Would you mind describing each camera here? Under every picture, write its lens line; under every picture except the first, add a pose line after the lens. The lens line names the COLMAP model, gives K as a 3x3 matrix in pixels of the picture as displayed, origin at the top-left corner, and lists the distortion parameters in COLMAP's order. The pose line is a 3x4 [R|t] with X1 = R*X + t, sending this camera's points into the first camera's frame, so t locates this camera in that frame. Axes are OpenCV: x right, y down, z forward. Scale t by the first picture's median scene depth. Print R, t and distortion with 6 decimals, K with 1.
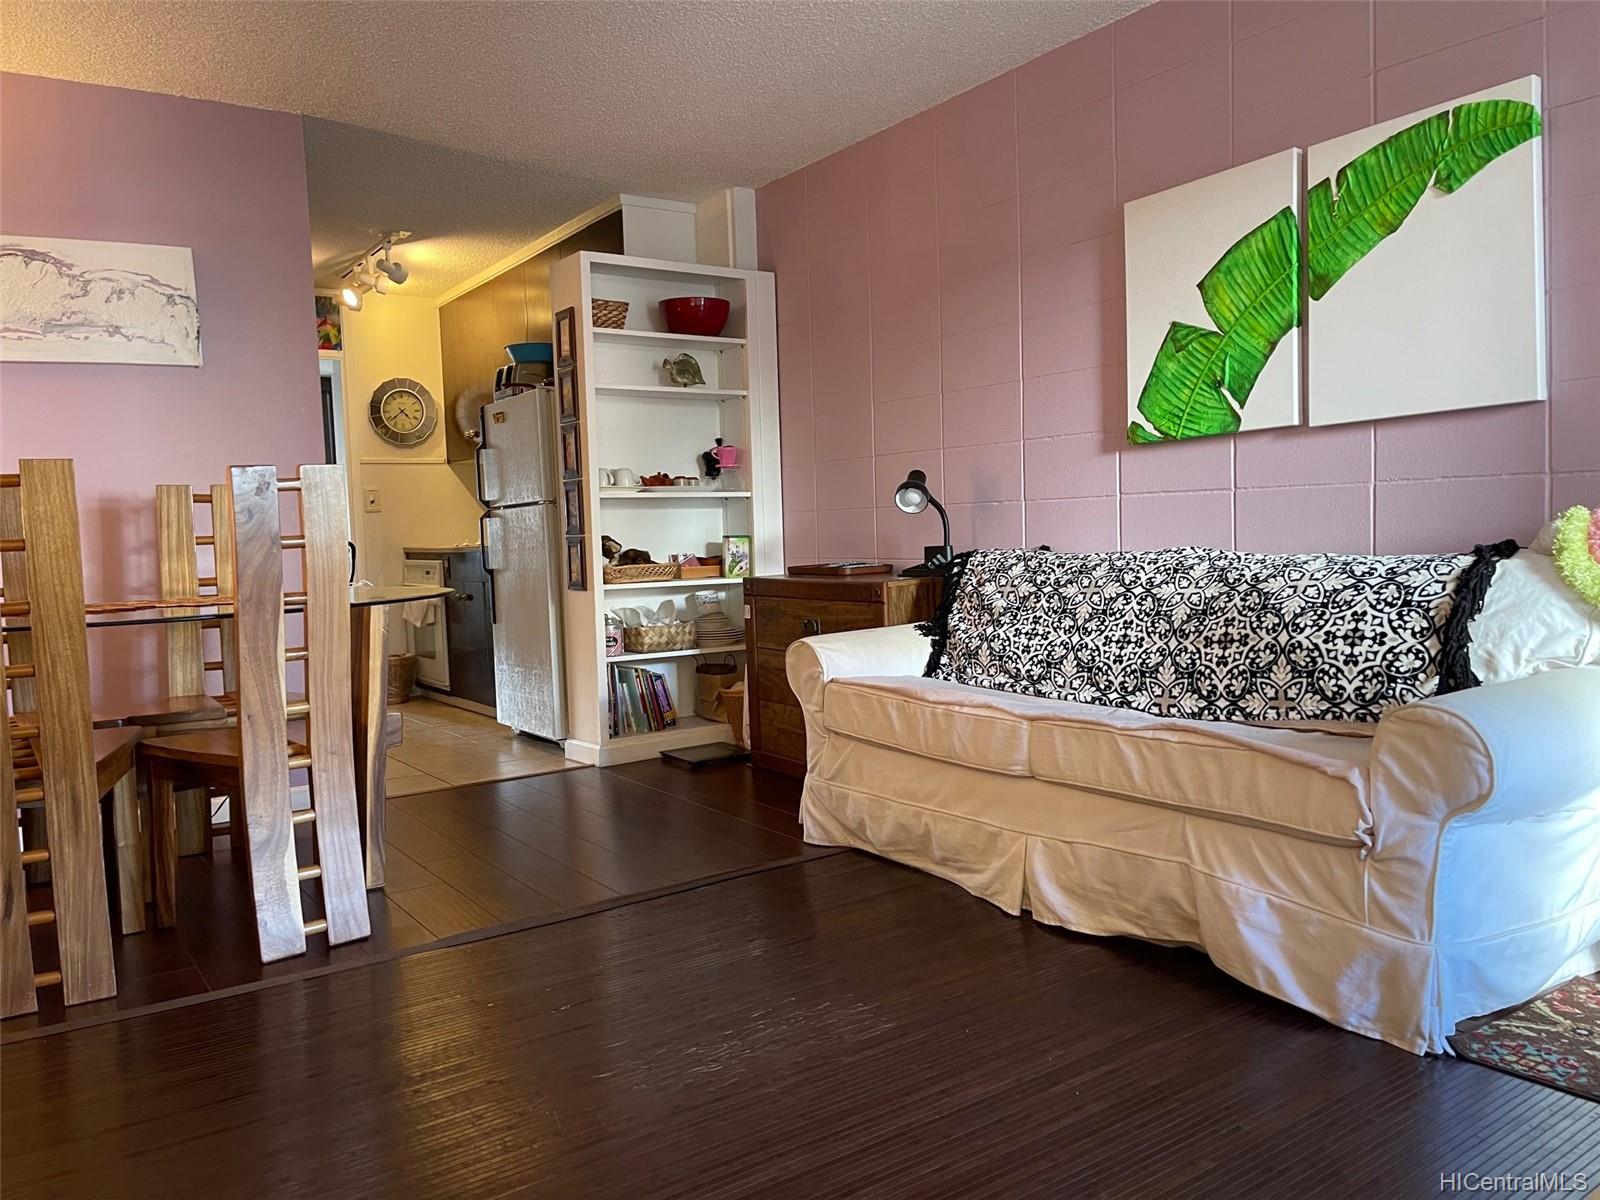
lens RADIAL K [[1207.3, 0, 810.7], [0, 1207.3, 607.0], [0, 0, 1]] dist [0.072531, -0.089536]
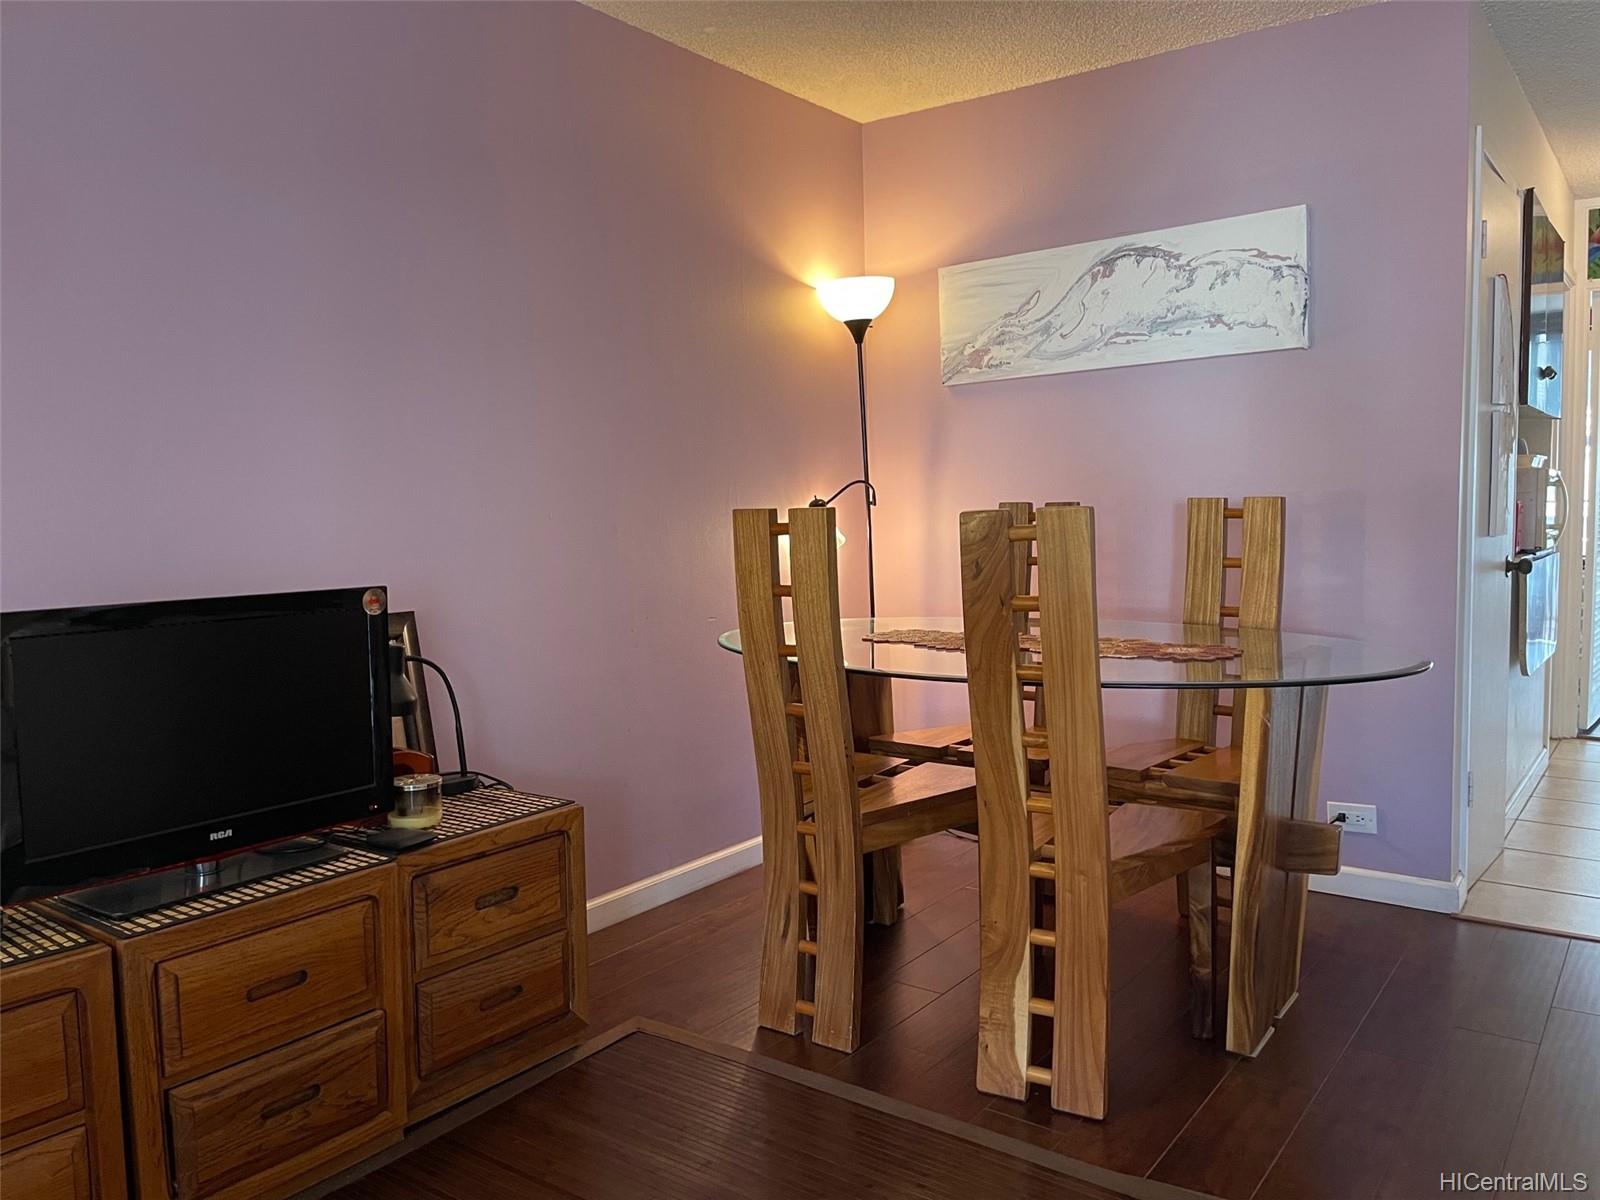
lens RADIAL K [[1207.3, 0, 795.8], [0, 1207.3, 610.1], [0, 0, 1]] dist [0.072531, -0.089536]
pose [[0.328447, 0.110438, -0.938044, 0.242261], [-0.056540, 0.993659, 0.097188, -0.104501], [0.942829, 0.021116, 0.332608, 0.520778]]
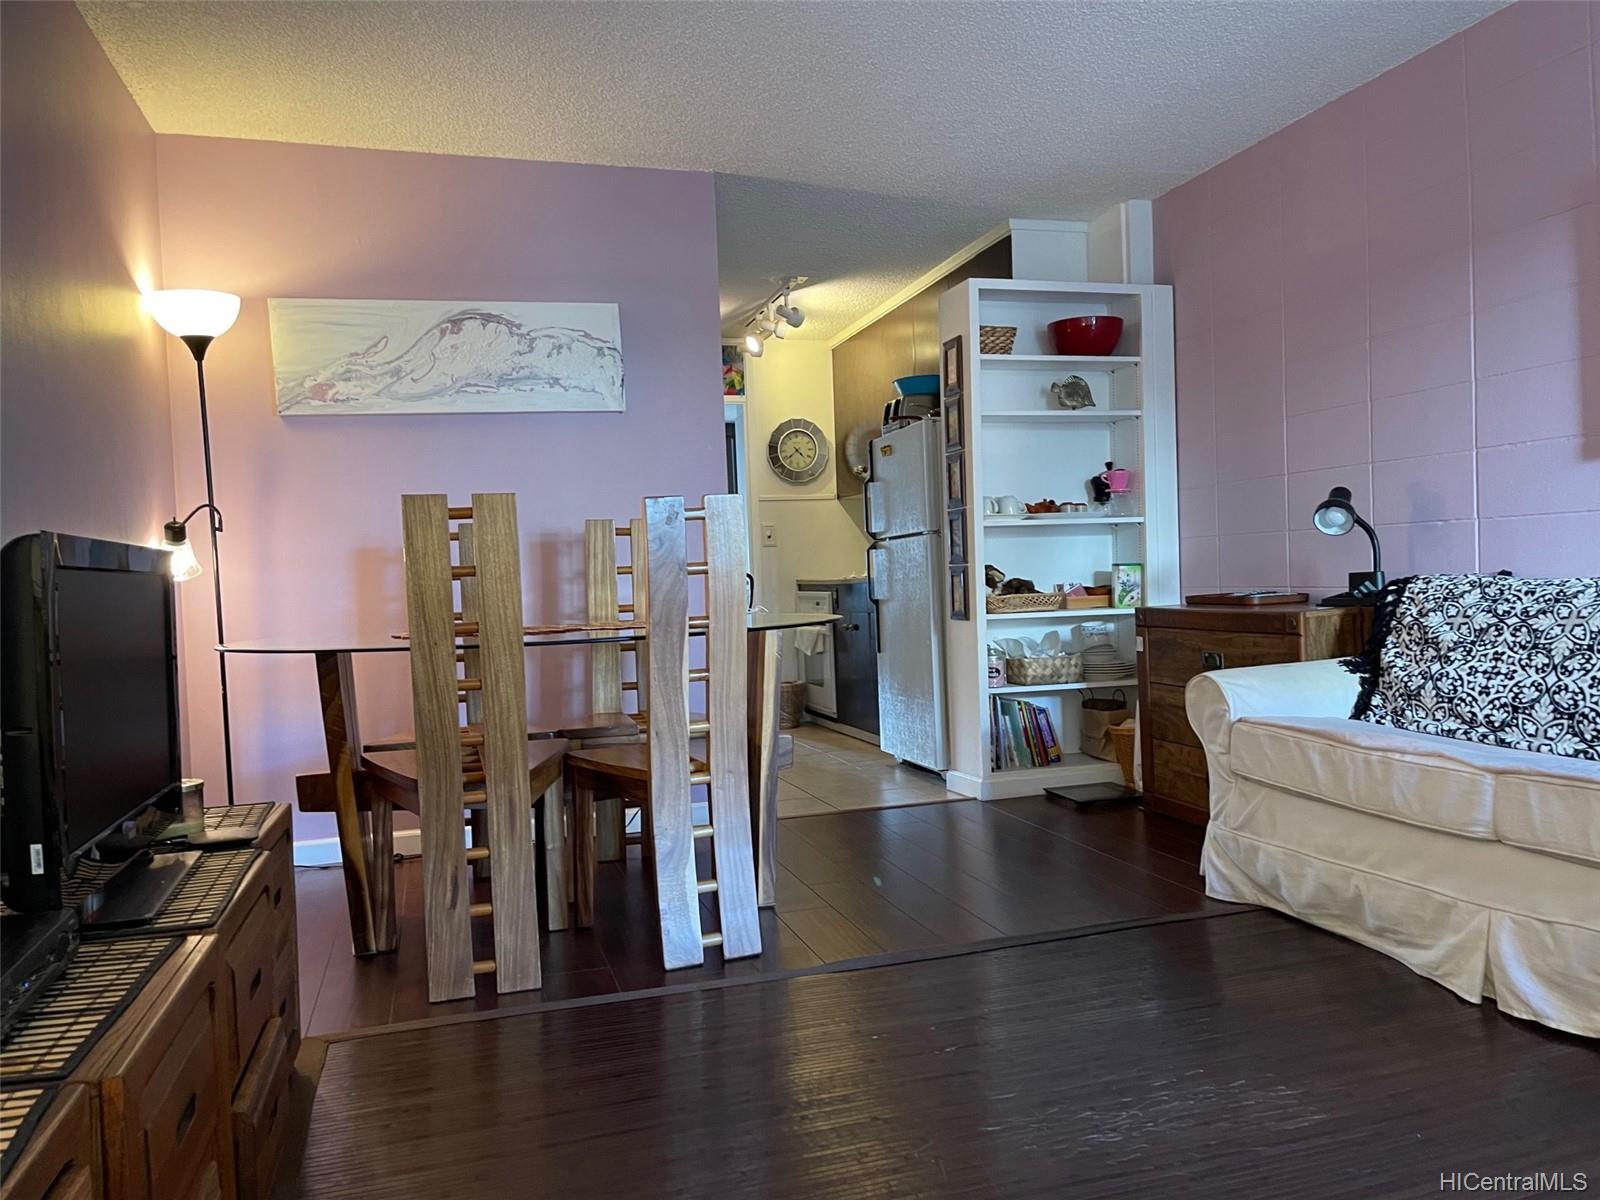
lens RADIAL K [[1207.3, 0, 810.1], [0, 1207.3, 614.0], [0, 0, 1]] dist [0.072531, -0.089536]
pose [[0.952033, 0.005958, -0.305938, -0.011817], [-0.013097, 0.999688, -0.021286, 0.006163], [0.305716, 0.024271, 0.951813, 0.035209]]
